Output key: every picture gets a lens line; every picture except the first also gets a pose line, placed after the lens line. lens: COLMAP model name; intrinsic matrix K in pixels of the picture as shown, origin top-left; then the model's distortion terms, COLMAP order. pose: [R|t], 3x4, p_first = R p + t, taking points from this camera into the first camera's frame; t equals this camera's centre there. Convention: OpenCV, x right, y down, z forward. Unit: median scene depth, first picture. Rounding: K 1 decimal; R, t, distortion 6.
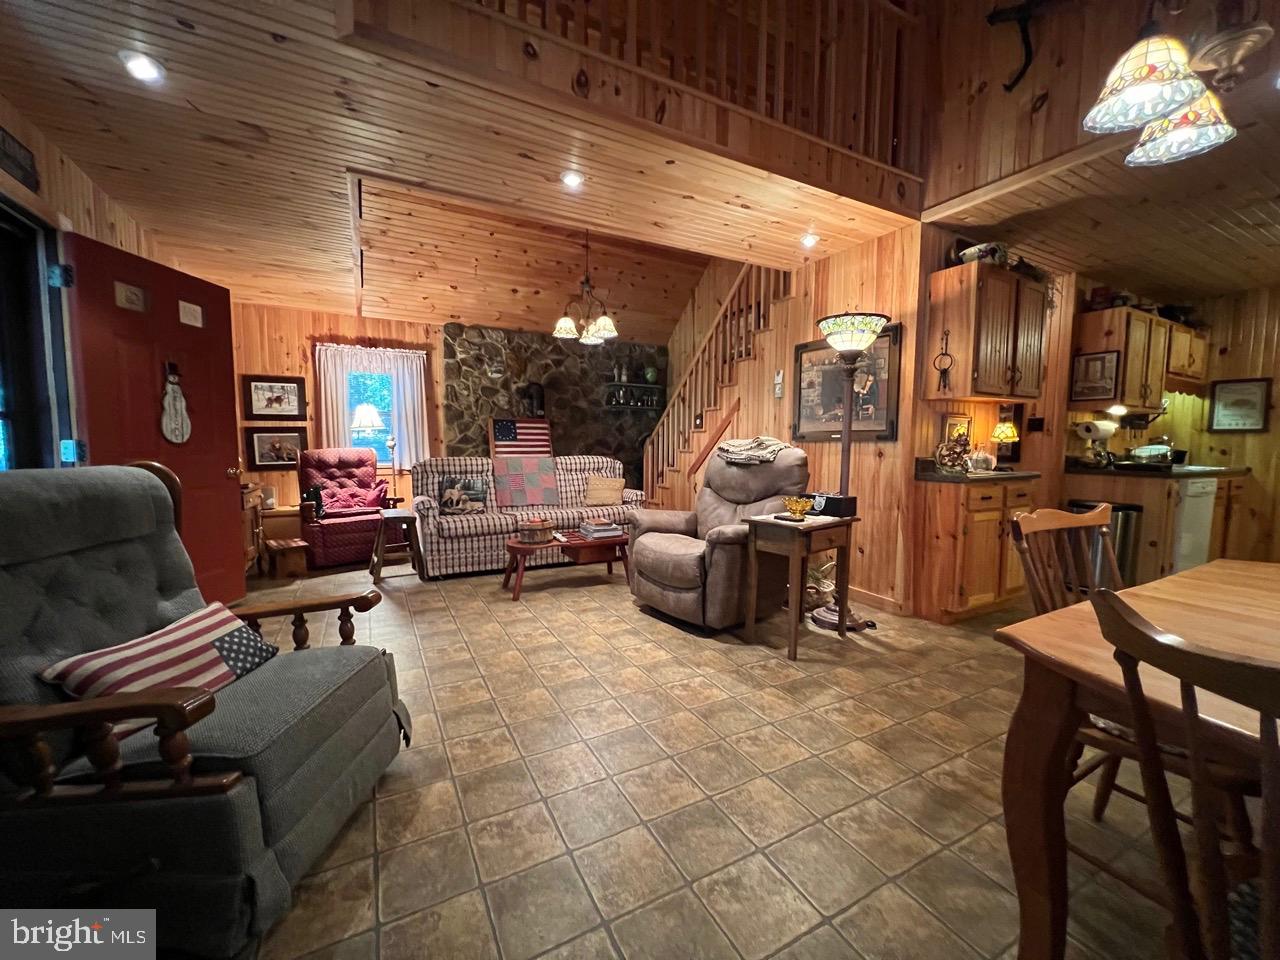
lens RADIAL K [[511.5, 0, 637.9], [0, 511.5, 481.1], [0, 0, 1]] dist [-0.002903, 0.000137]
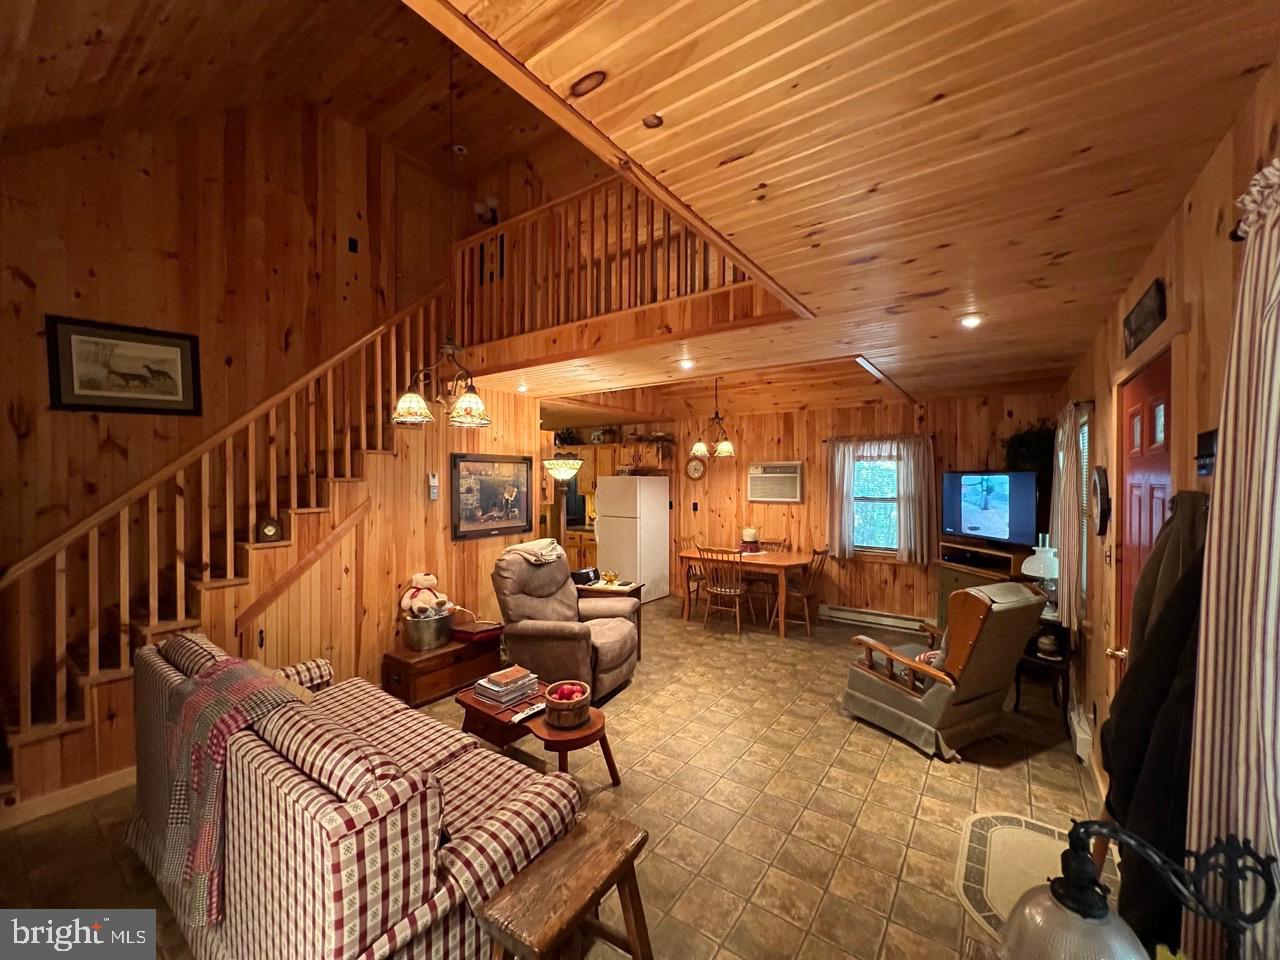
lens RADIAL K [[511.5, 0, 637.9], [0, 511.5, 481.1], [0, 0, 1]] dist [-0.002903, 0.000137]
pose [[-0.441966, -0.012043, 0.896951, -0.748585], [0.063998, 0.996939, 0.044920, -0.205197], [-0.894746, 0.077256, -0.439842, 1.011094]]
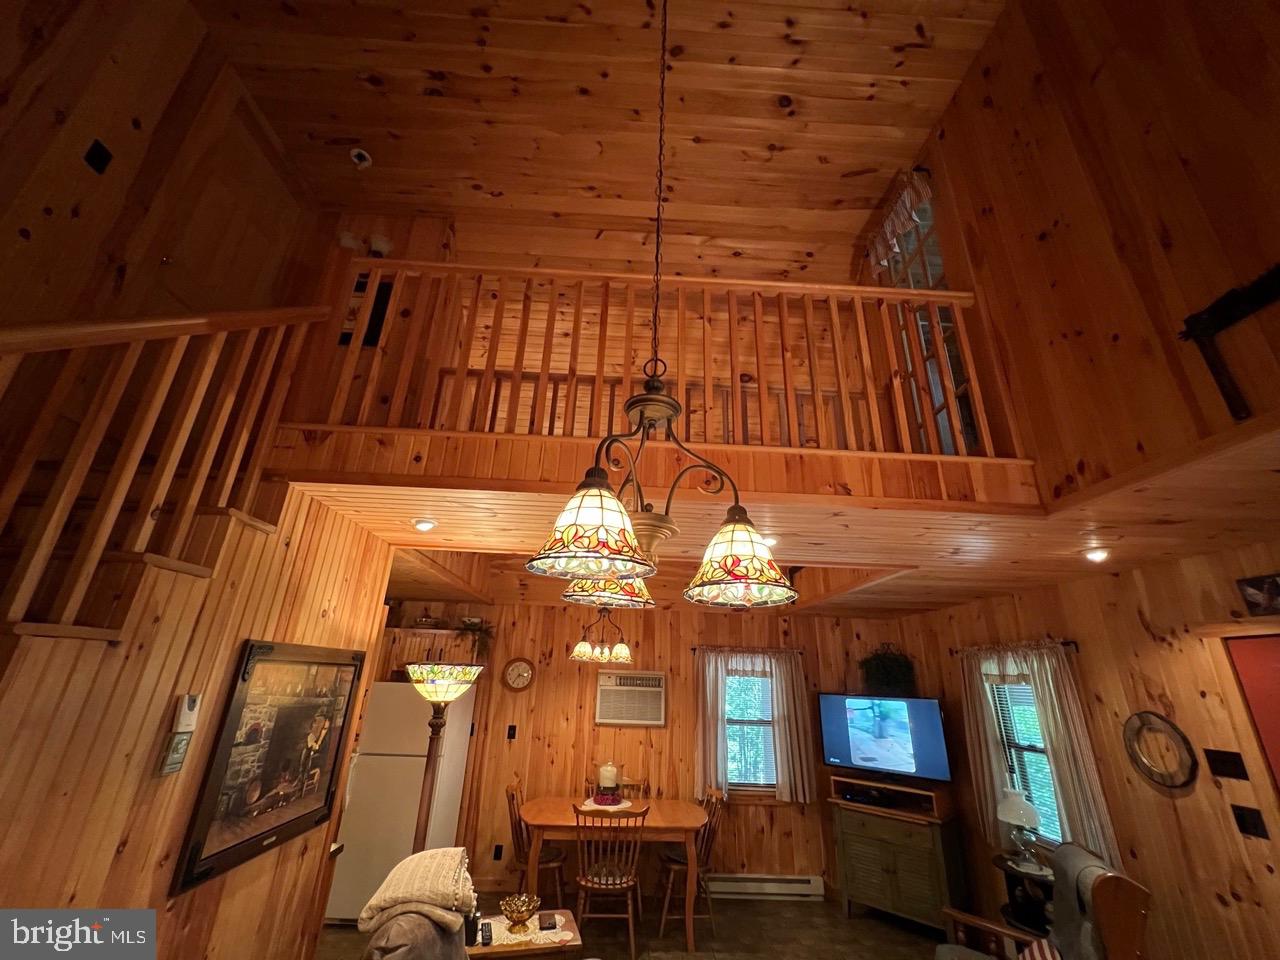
lens RADIAL K [[511.5, 0, 637.9], [0, 511.5, 481.1], [0, 0, 1]] dist [-0.002903, 0.000137]
pose [[-0.899965, 0.120697, 0.418921, -0.188573], [-0.007867, 0.956260, -0.292413, -0.242510], [-0.435891, -0.266457, -0.859651, 1.143784]]
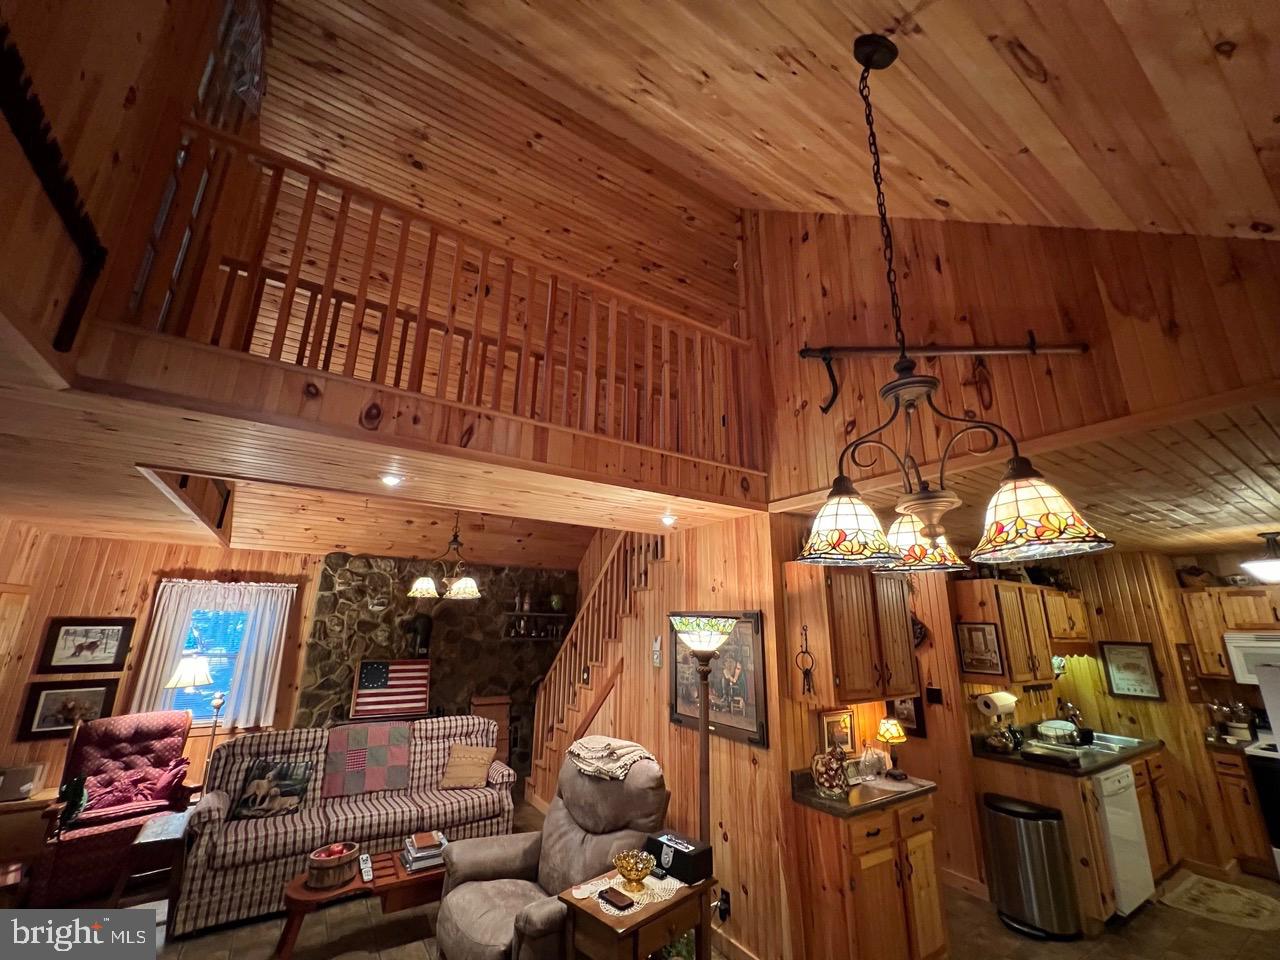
lens RADIAL K [[511.5, 0, 637.9], [0, 511.5, 481.1], [0, 0, 1]] dist [-0.002903, 0.000137]
pose [[0.996388, 0.031193, 0.078978, 0.148963], [-0.002288, 0.939608, -0.342244, -0.152125], [-0.084884, 0.340827, 0.936286, 0.039552]]
